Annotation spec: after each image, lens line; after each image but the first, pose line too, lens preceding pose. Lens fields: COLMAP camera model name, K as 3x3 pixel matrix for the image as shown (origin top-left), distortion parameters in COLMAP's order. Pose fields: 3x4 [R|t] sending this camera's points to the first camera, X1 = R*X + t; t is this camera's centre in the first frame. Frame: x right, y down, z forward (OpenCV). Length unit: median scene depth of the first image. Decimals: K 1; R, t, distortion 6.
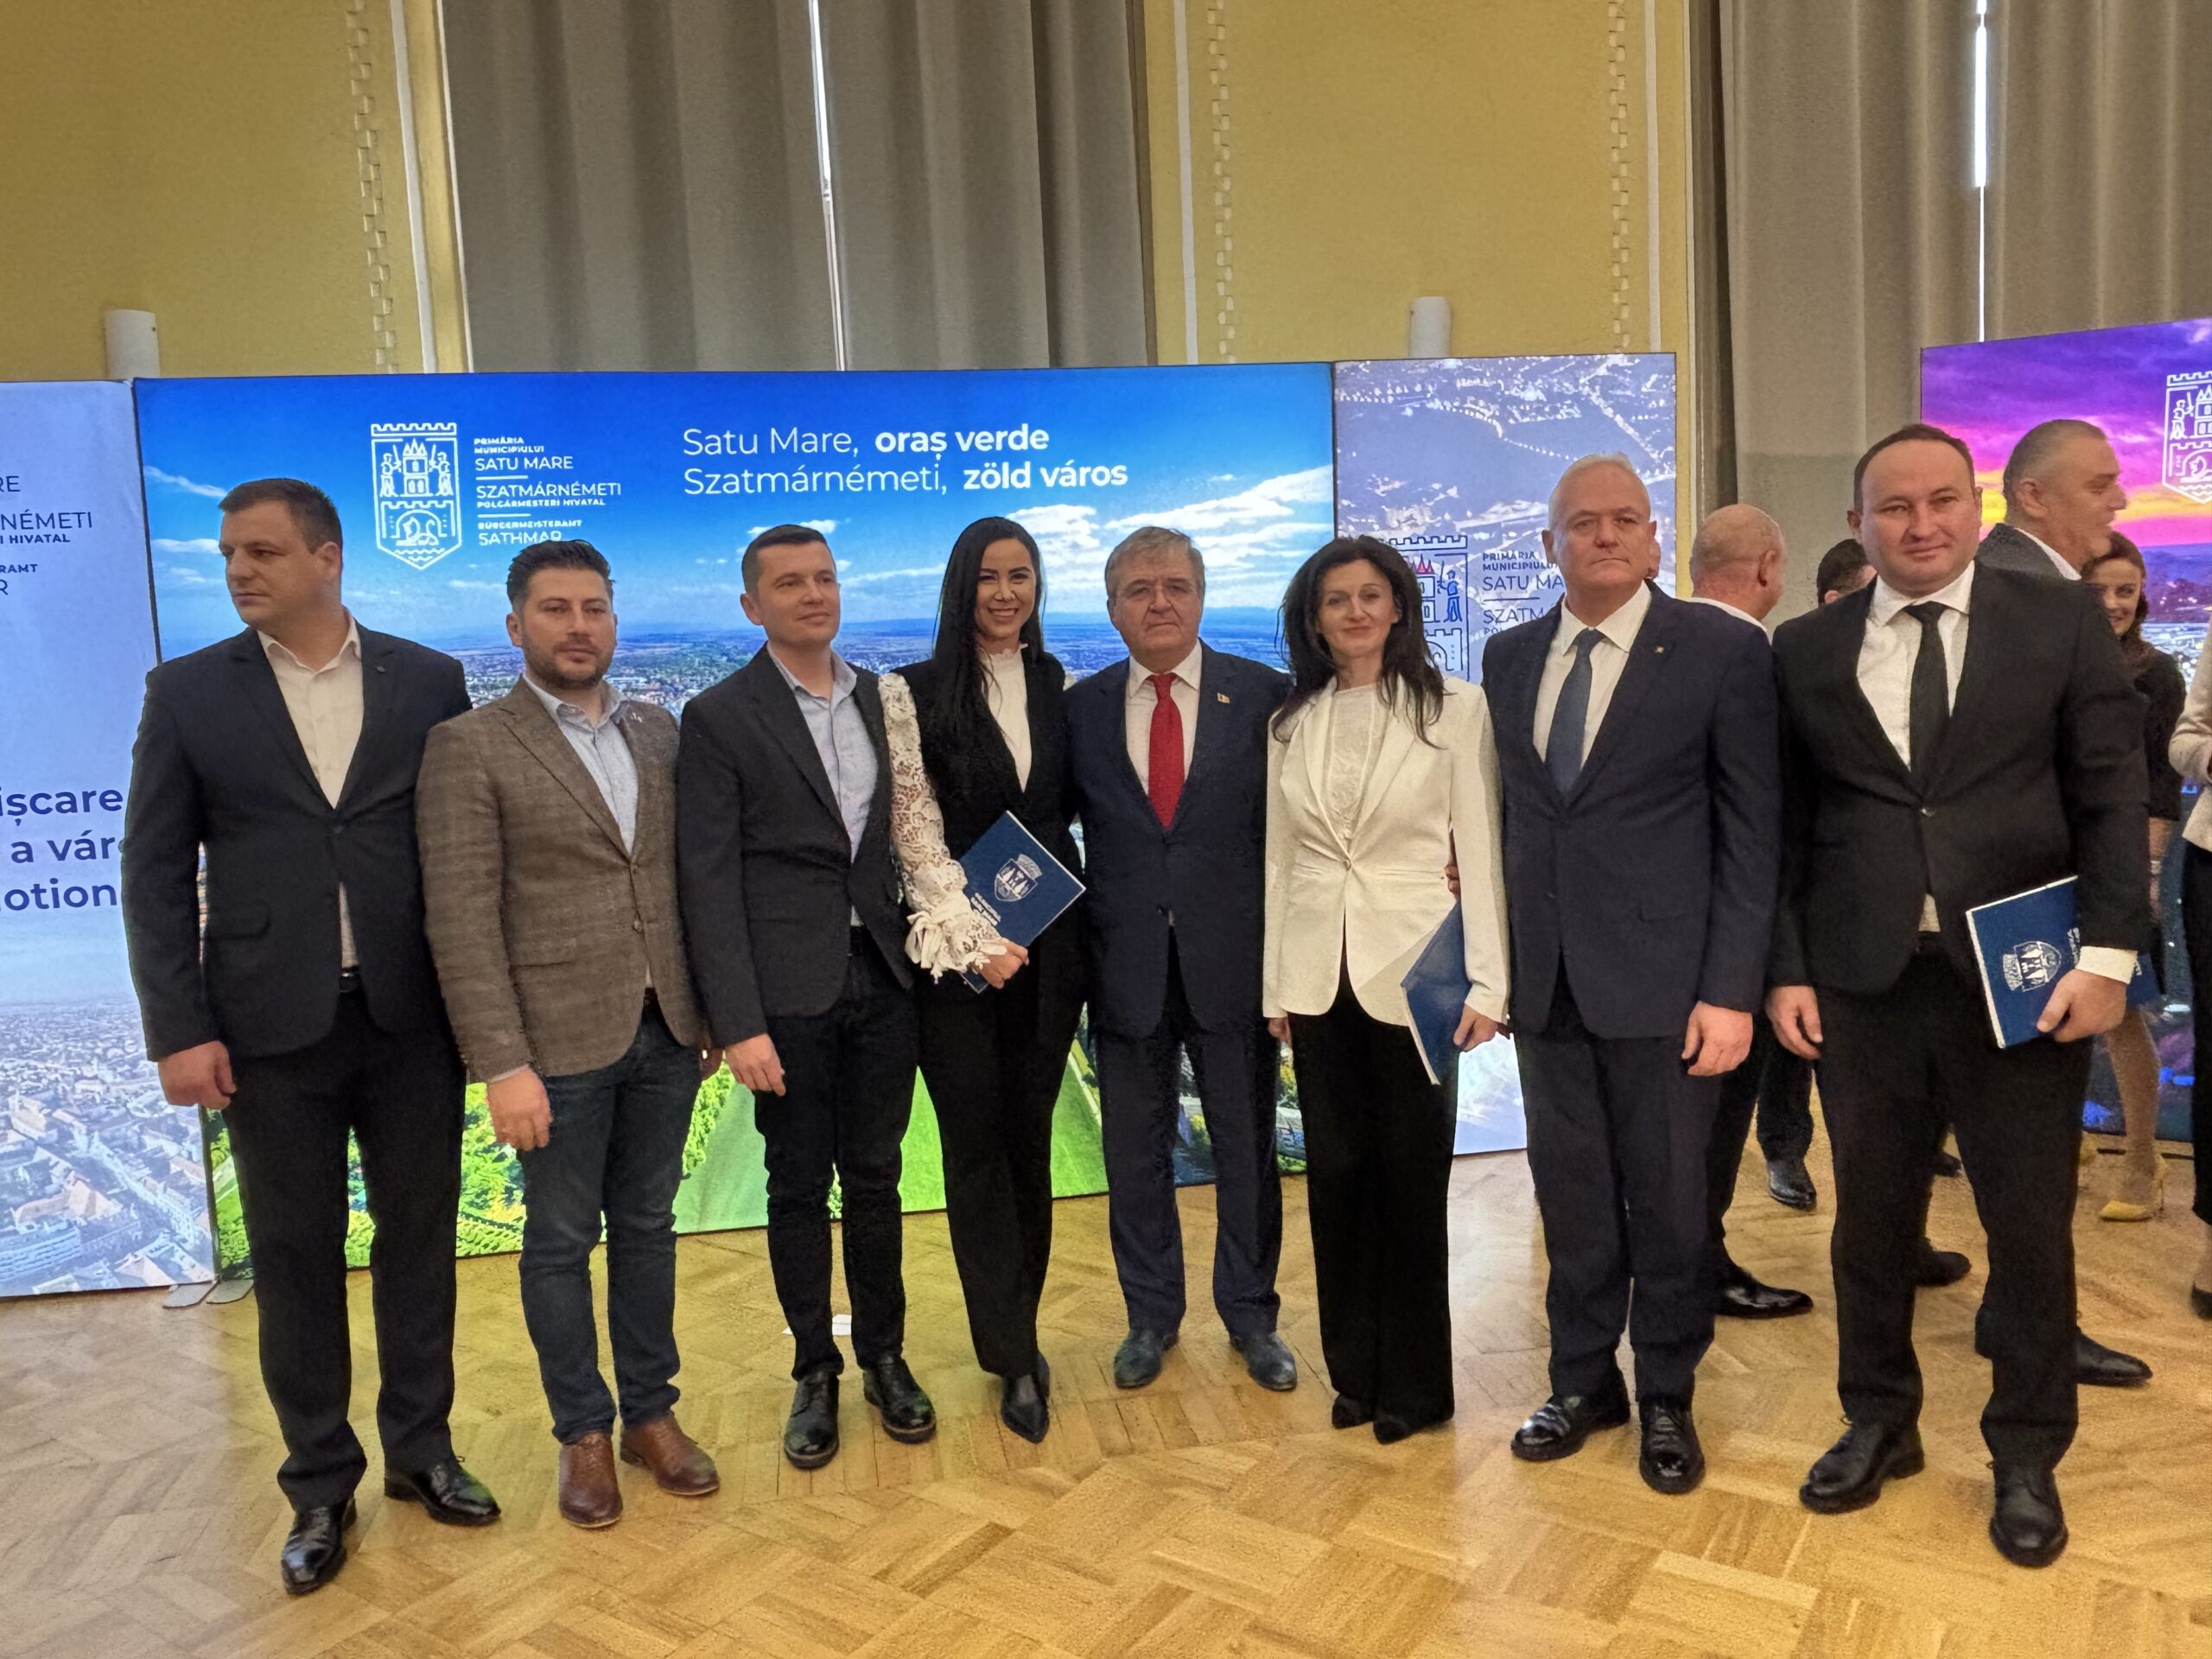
lens RADIAL K [[1603.5, 0, 1102.5], [0, 1603.5, 822.3], [0, 0, 1]] dist [0.076810, -0.124155]
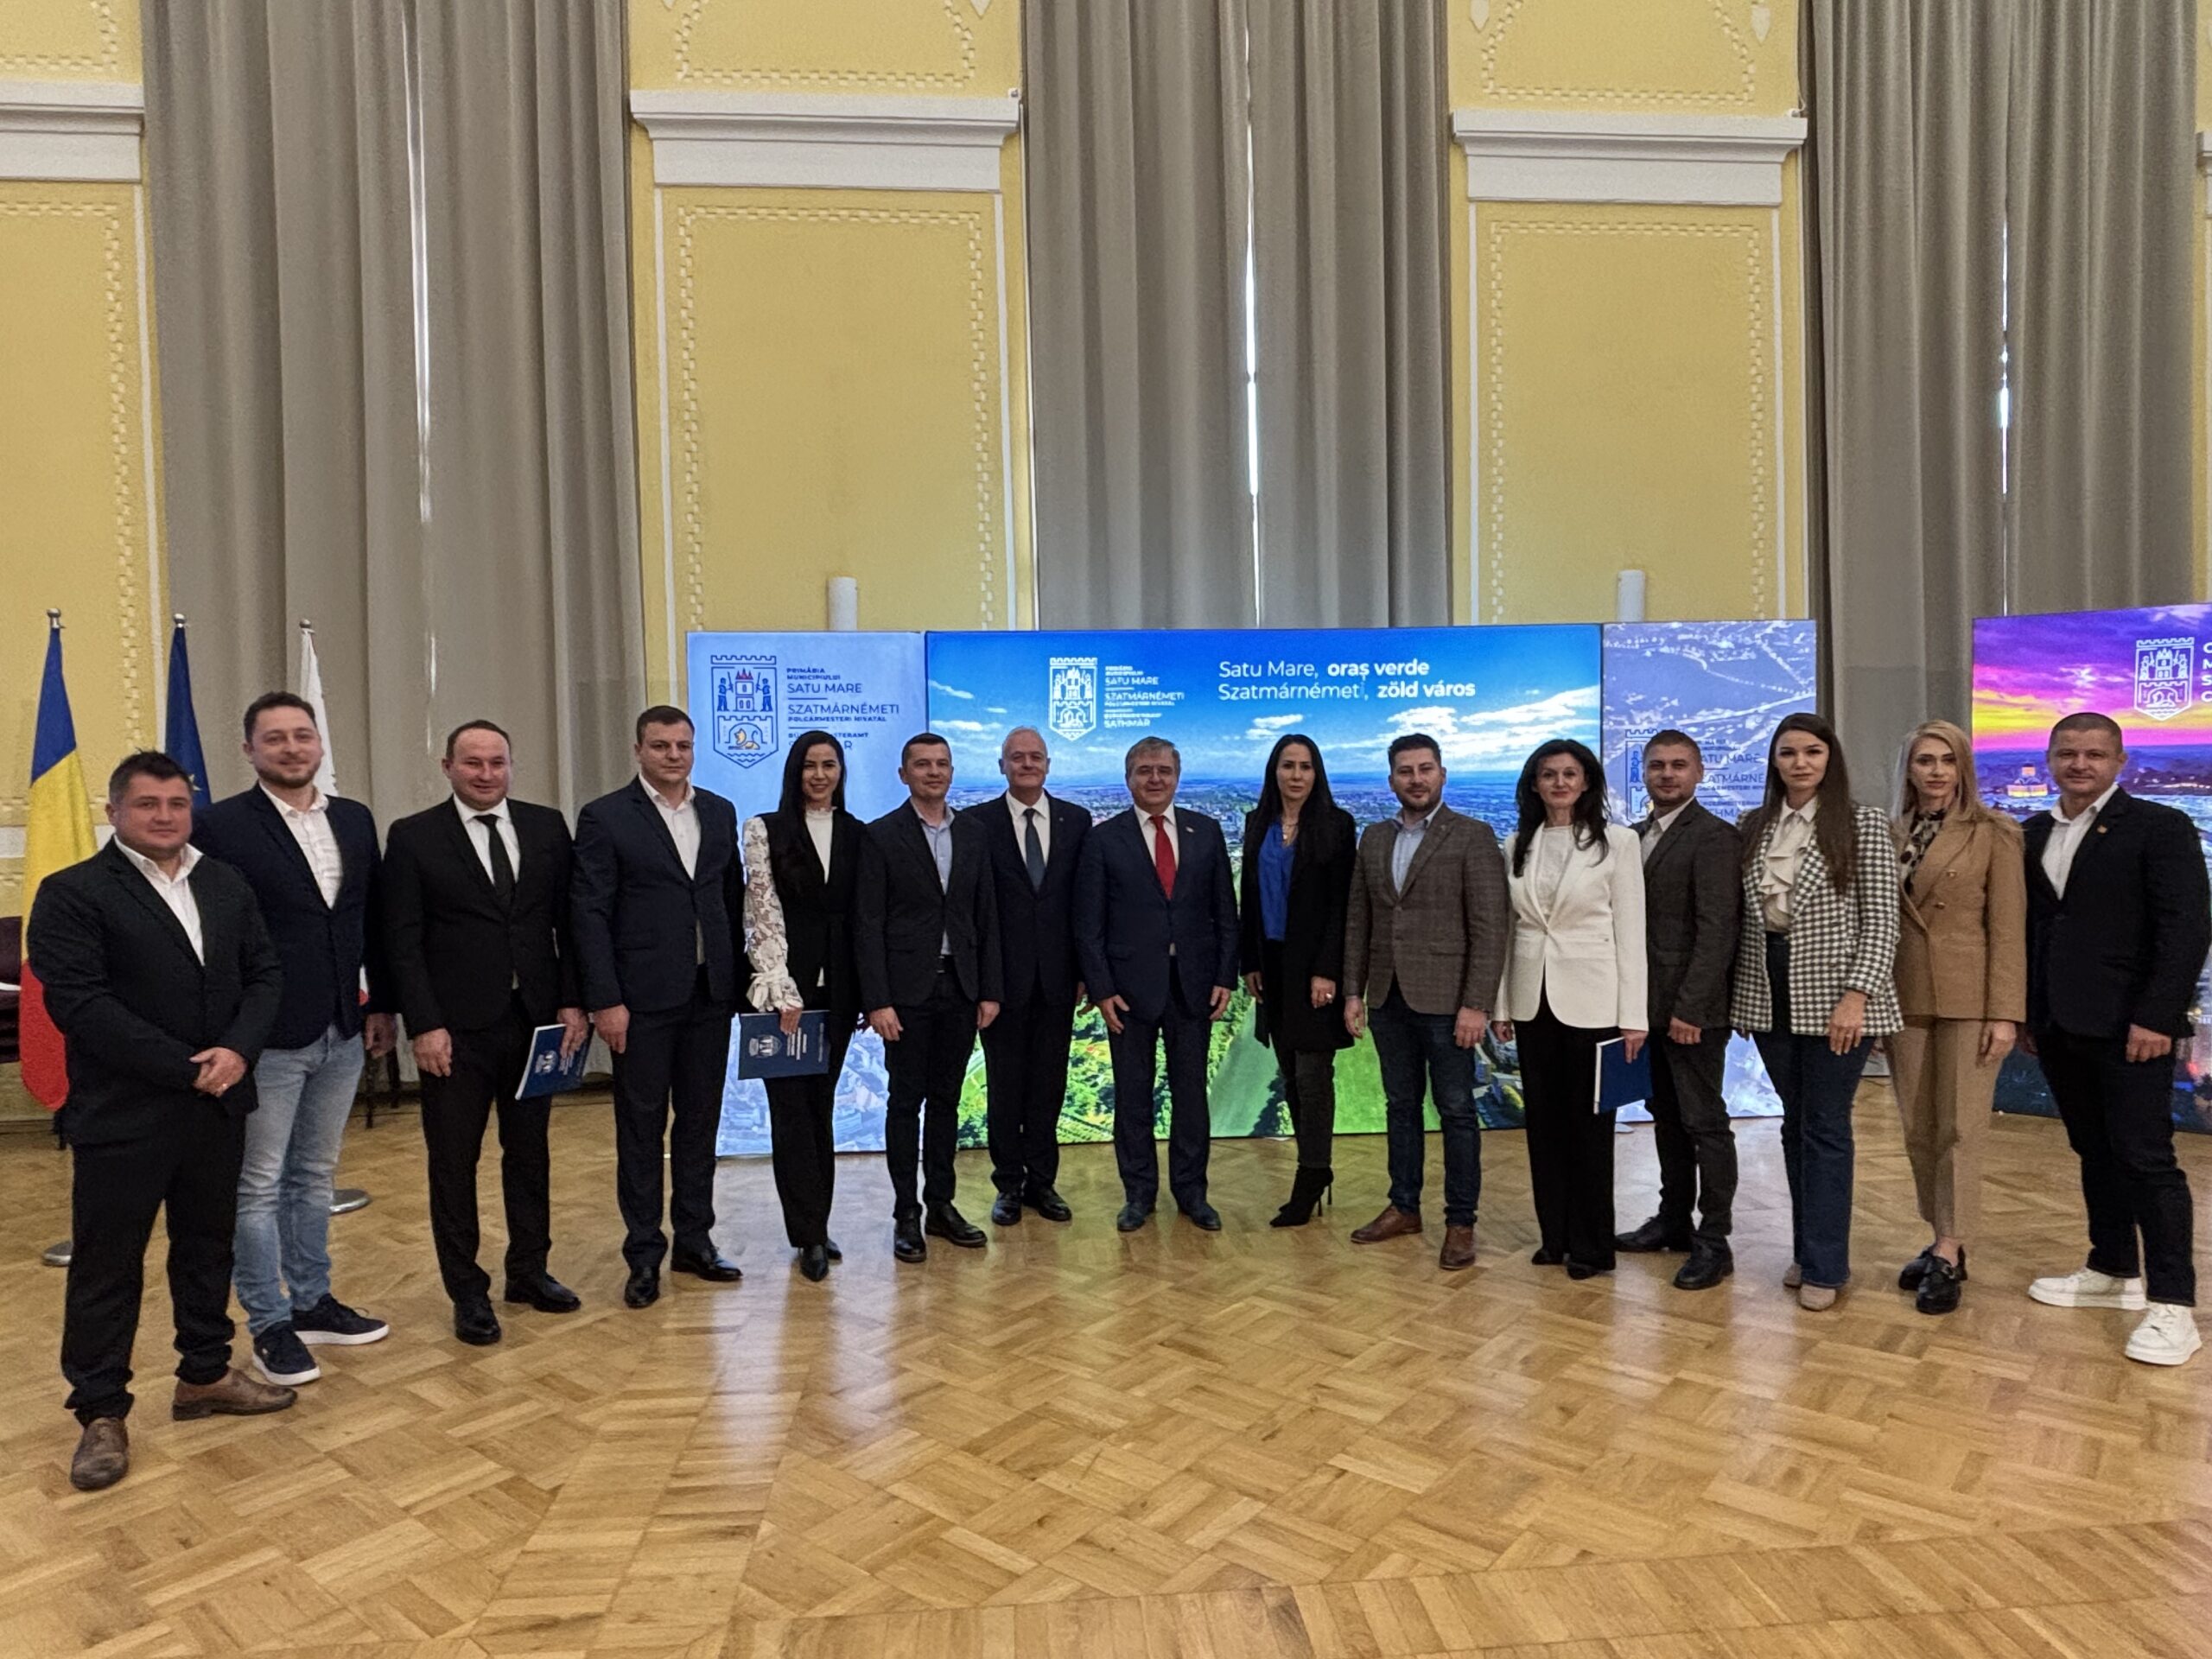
lens RADIAL K [[1362.9, 0, 1100.1], [0, 1362.9, 834.6], [0, 0, 1]] dist [0.057037, -0.077621]
pose [[0.996261, 0.027370, -0.081947, -0.254405], [-0.032711, 0.997378, -0.064555, 0.037754], [0.079965, 0.066994, 0.994544, -0.433166]]
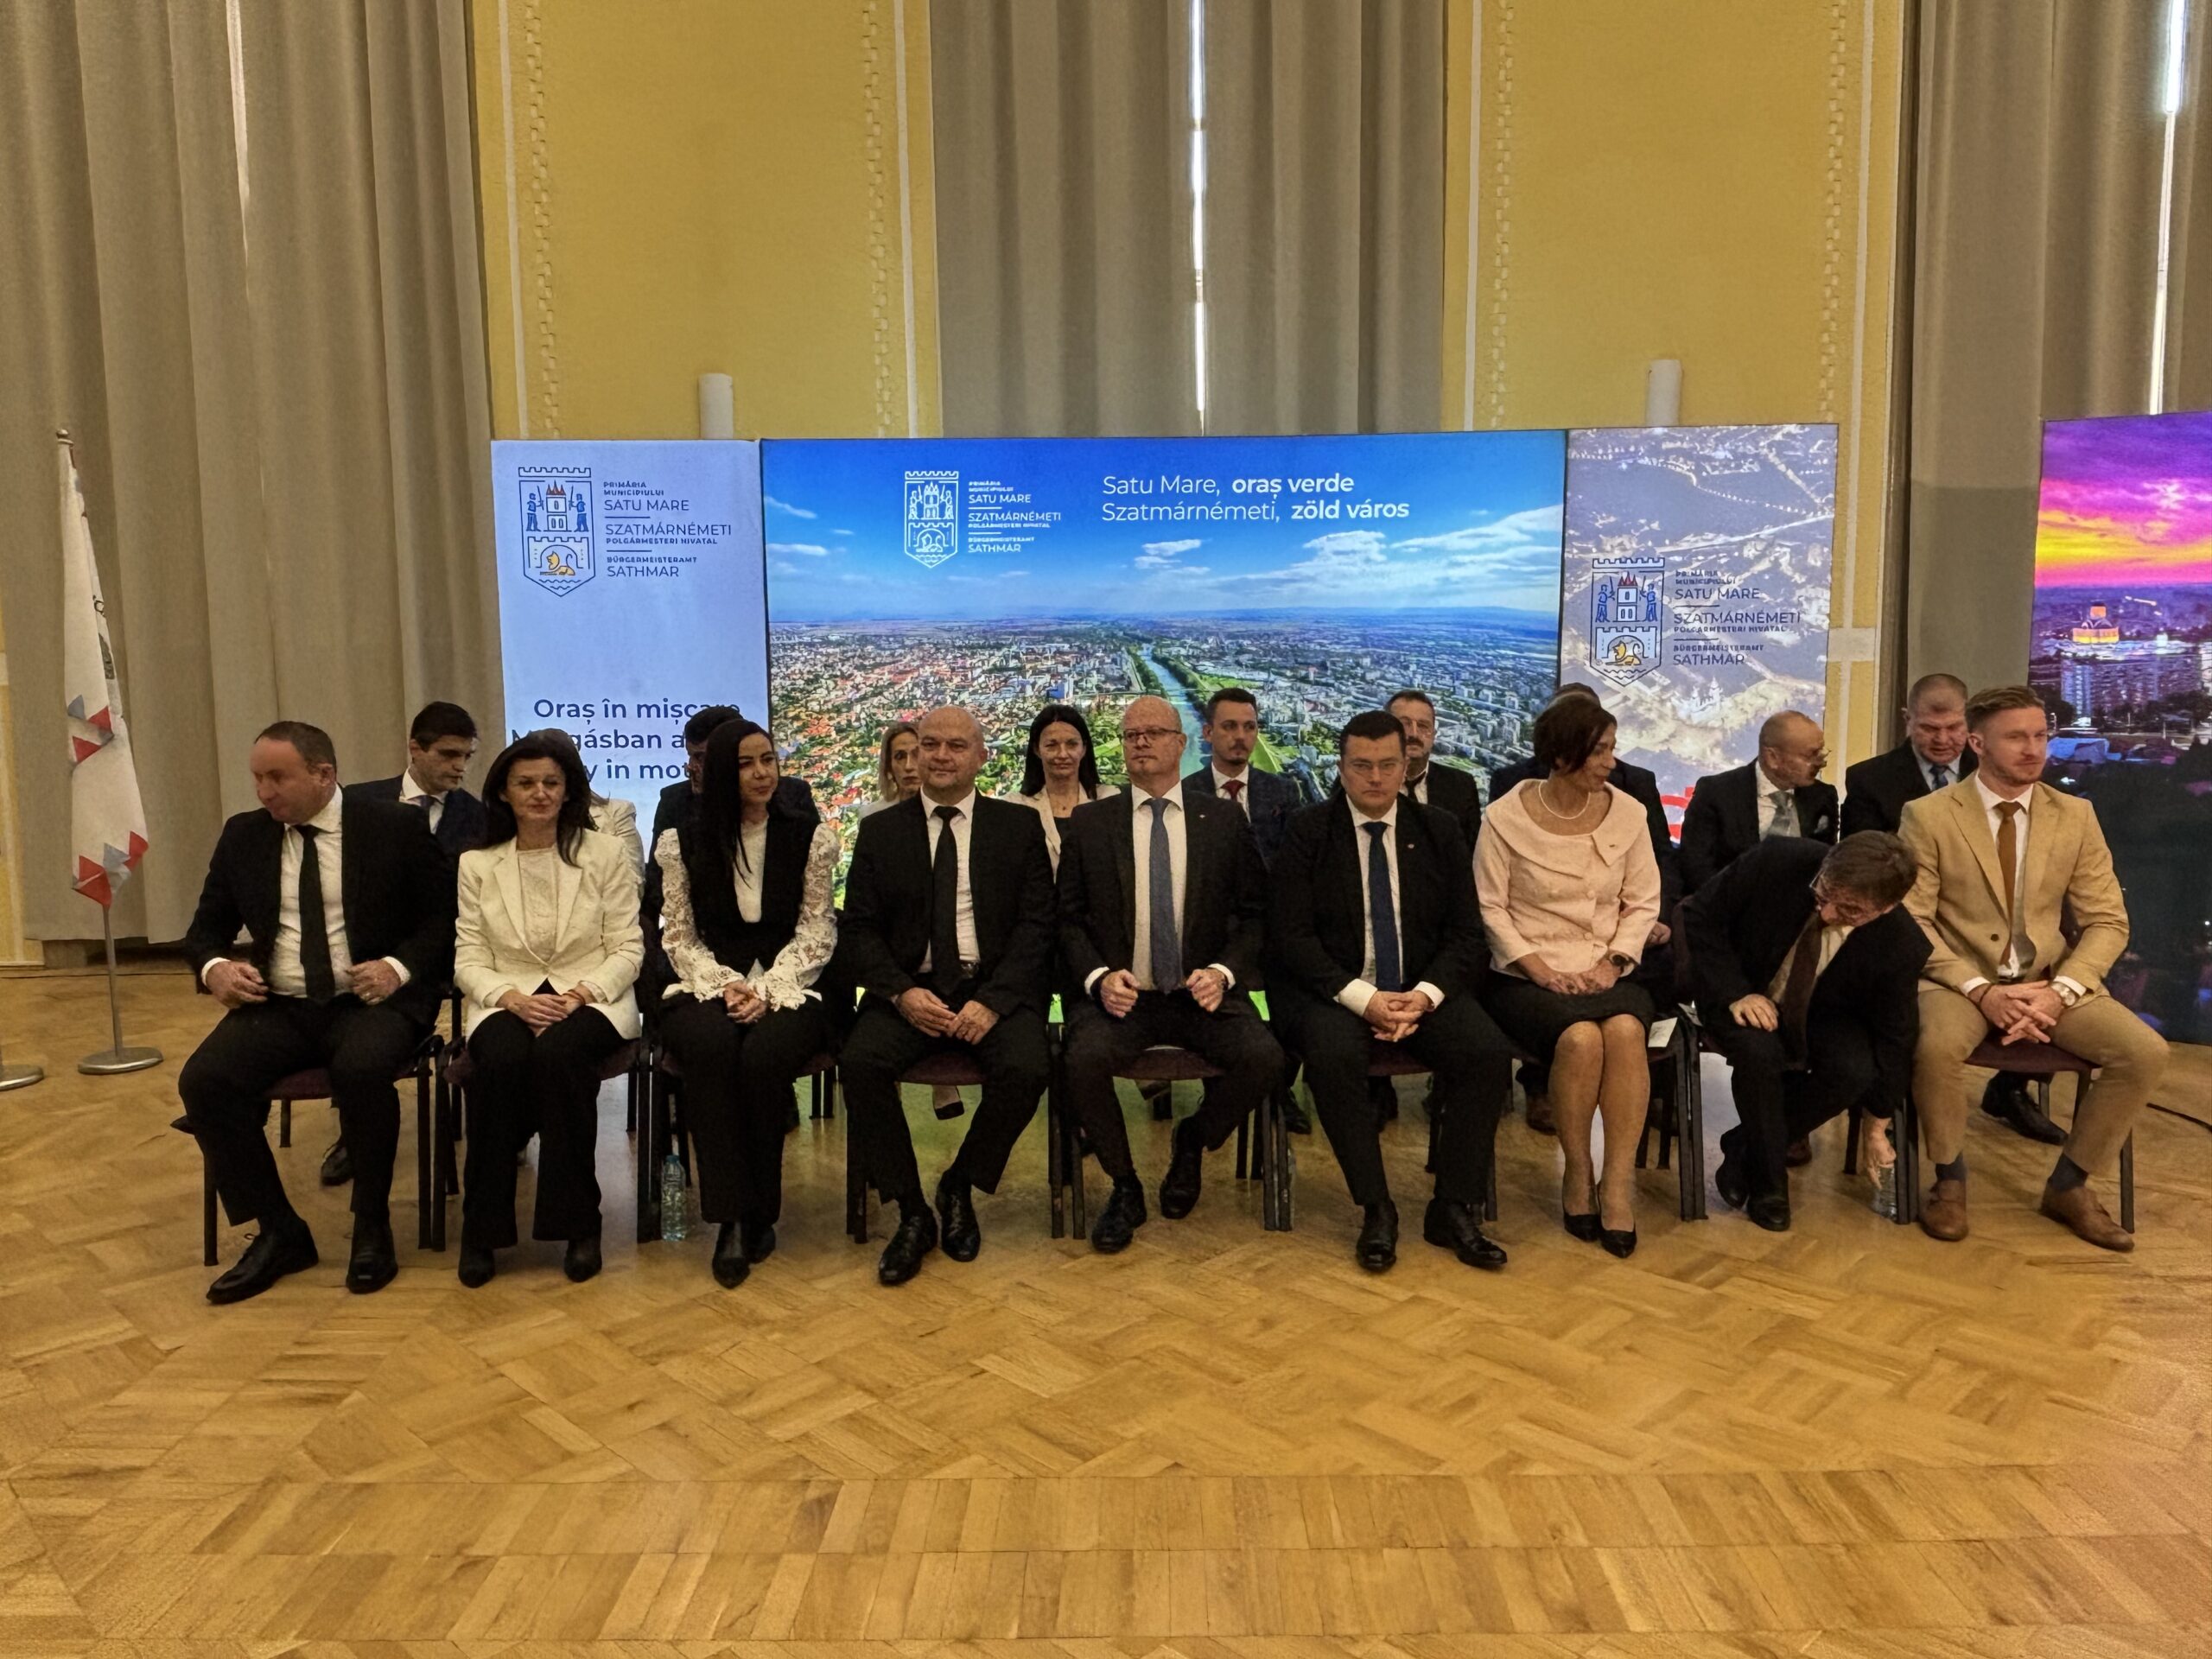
lens RADIAL K [[1603.5, 0, 1102.5], [0, 1603.5, 822.3], [0, 0, 1]] dist [0.076810, -0.124155]
pose [[0.984112, 0.054635, -0.168933, 0.004602], [-0.050426, 0.998304, 0.029108, 0.028356], [0.170237, -0.020127, 0.985198, -0.438601]]
